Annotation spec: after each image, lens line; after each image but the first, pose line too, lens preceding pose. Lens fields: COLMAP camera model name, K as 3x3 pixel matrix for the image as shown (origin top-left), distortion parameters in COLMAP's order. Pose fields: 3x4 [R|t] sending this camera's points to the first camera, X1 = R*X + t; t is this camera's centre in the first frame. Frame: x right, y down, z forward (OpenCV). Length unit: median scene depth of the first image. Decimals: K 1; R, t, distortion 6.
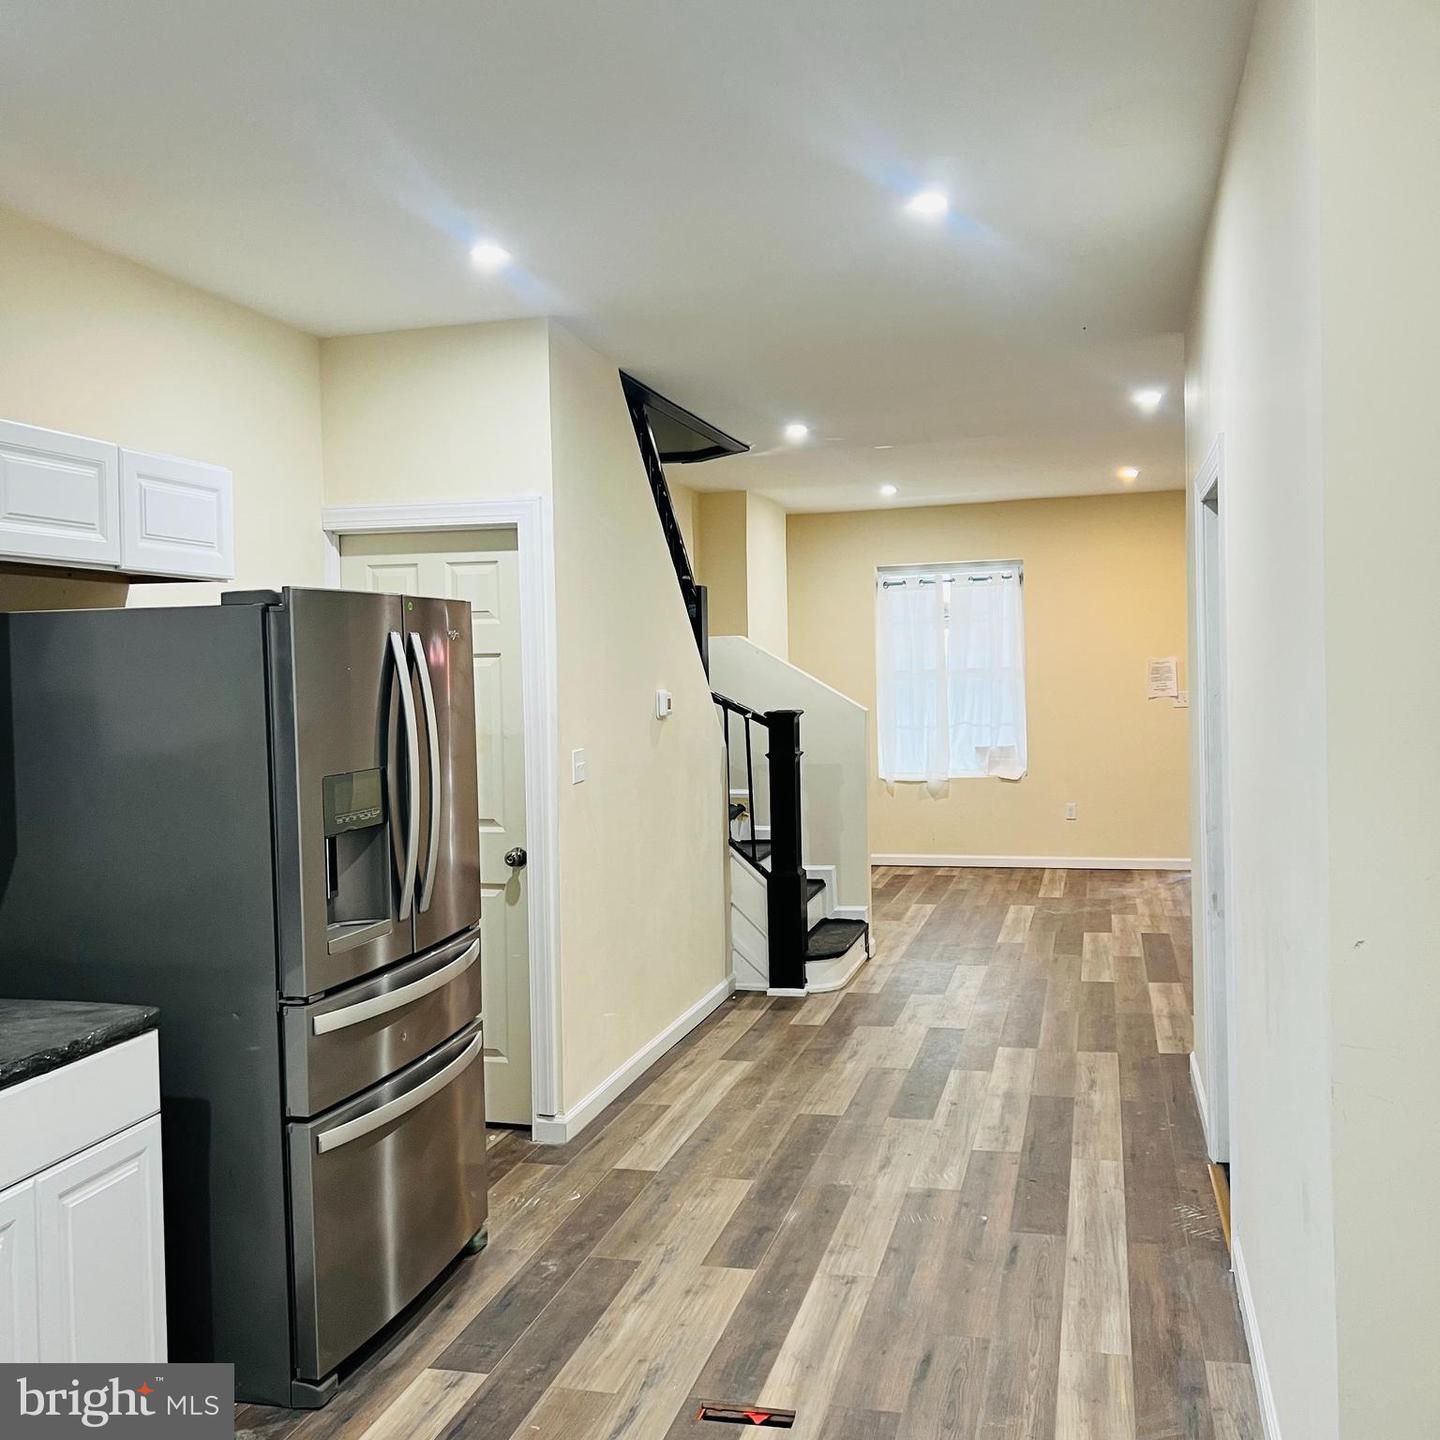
lens RADIAL K [[1428.9, 0, 720.0], [0, 1428.9, 720.0], [0, 0, 1]] dist [0.139097, -0.297473]
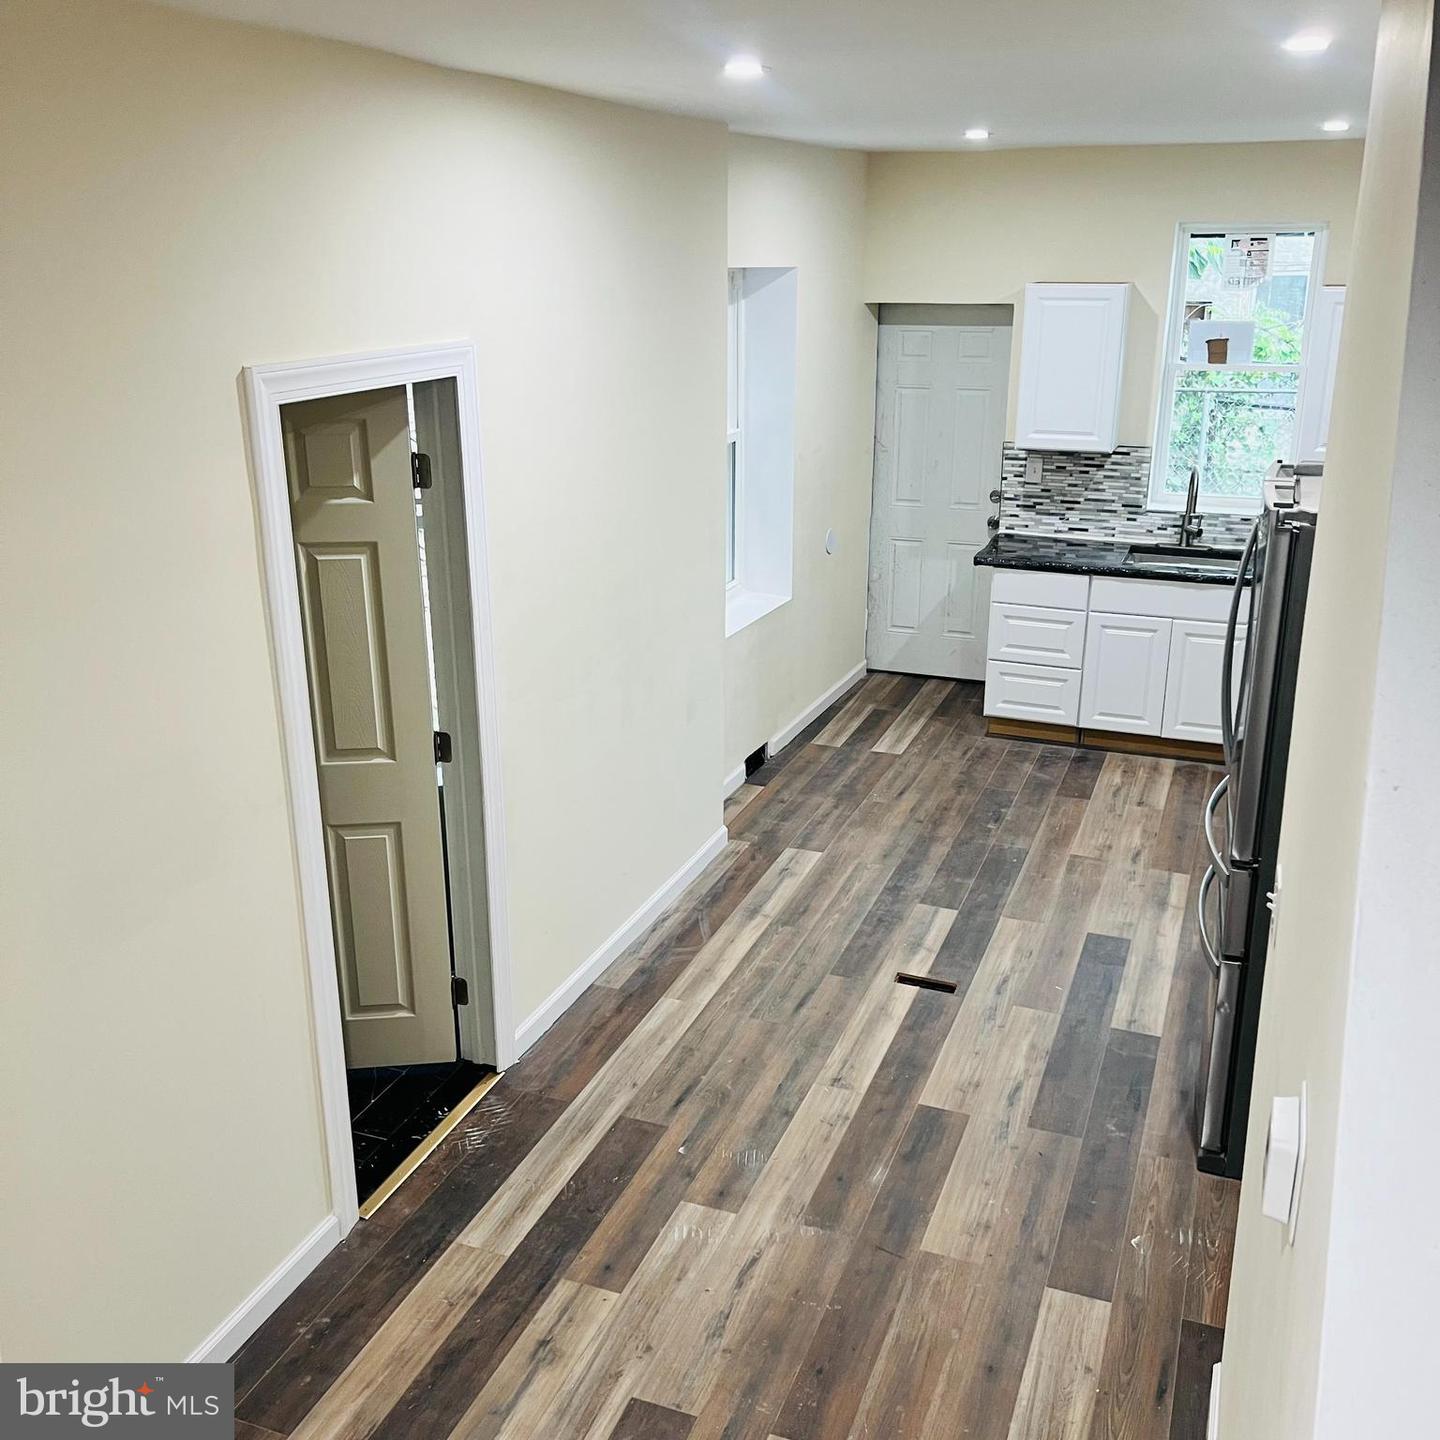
lens RADIAL K [[1428.9, 0, 720.0], [0, 1428.9, 720.0], [0, 0, 1]] dist [0.139097, -0.297473]
pose [[-0.993367, -0.010001, 0.114550, 0.046657], [0.030203, 0.938537, 0.343854, -0.253889], [-0.110948, 0.345033, -0.932010, 1.752558]]
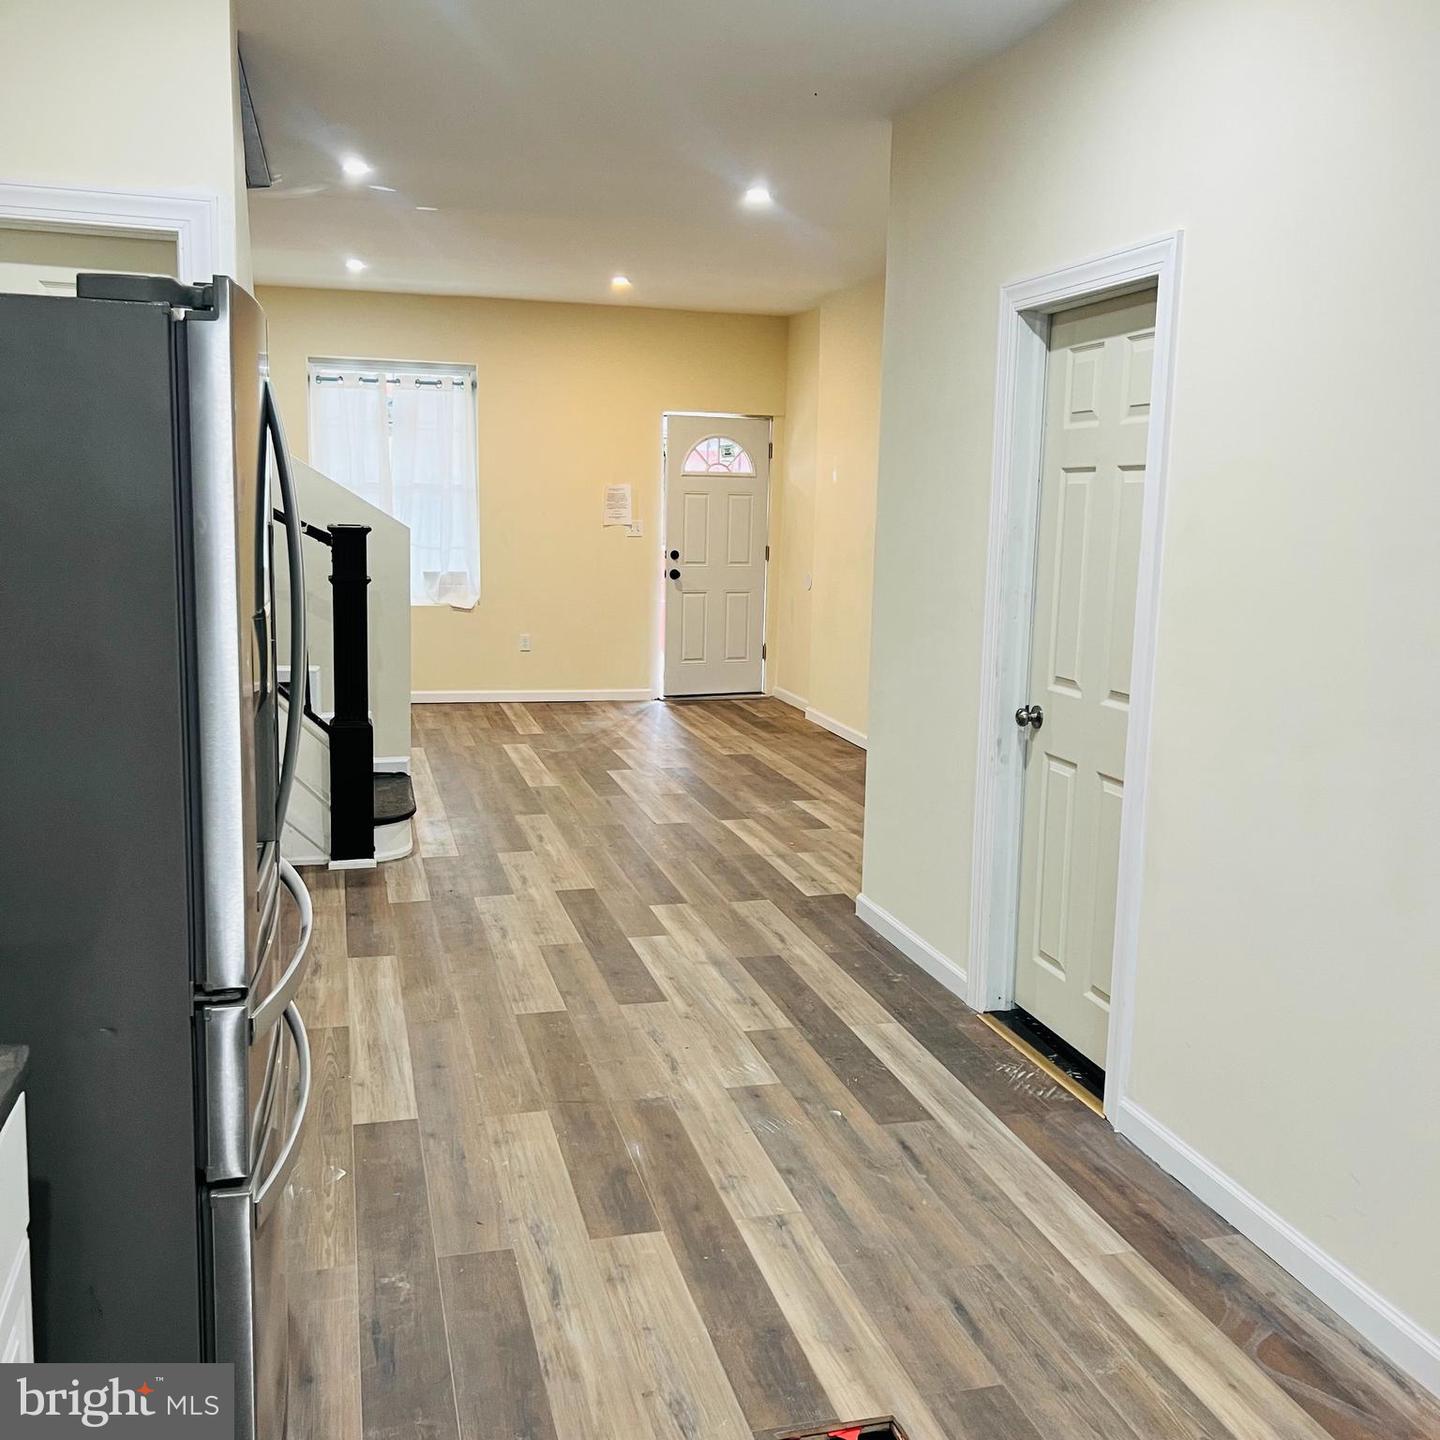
lens RADIAL K [[1428.9, 0, 720.0], [0, 1428.9, 720.0], [0, 0, 1]] dist [0.139097, -0.297473]
pose [[0.867940, -0.031436, 0.495673, -0.302069], [-0.029330, 0.993009, 0.114334, 0.005593], [-0.495802, -0.113773, 0.860950, 0.293878]]
